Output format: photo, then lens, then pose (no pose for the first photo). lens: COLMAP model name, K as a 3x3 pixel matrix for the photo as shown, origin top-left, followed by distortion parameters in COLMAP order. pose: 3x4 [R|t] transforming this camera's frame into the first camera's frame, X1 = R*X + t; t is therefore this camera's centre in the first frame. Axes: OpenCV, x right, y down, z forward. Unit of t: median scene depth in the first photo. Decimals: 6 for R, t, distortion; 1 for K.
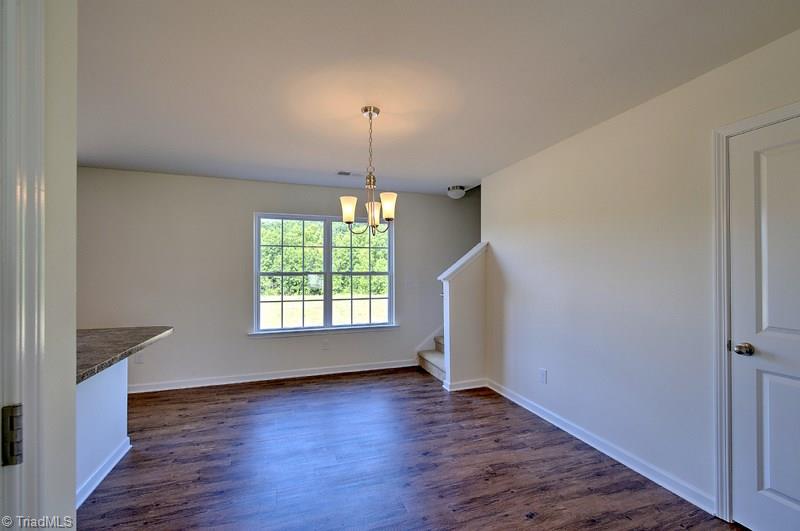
lens RADIAL K [[338.0, 0, 400.0], [0, 338.0, 265.5], [0, 0, 1]] dist [-0.000494, -0.000357]
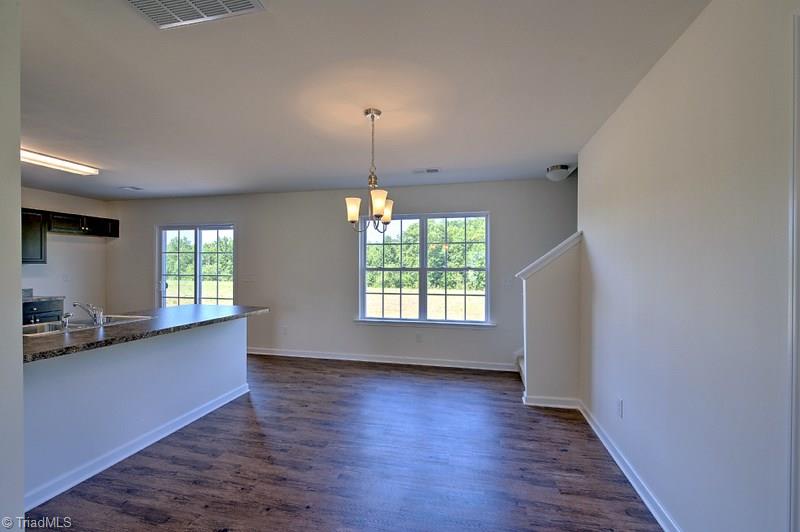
lens RADIAL K [[337.8, 0, 400.0], [0, 337.8, 266.0], [0, 0, 1]] dist [-0.001757, -0.000080]
pose [[0.852248, 0.002140, -0.523133, 0.312023], [0.005172, 0.999908, 0.012517, 0.001255], [0.523112, -0.013374, 0.852159, 0.088242]]
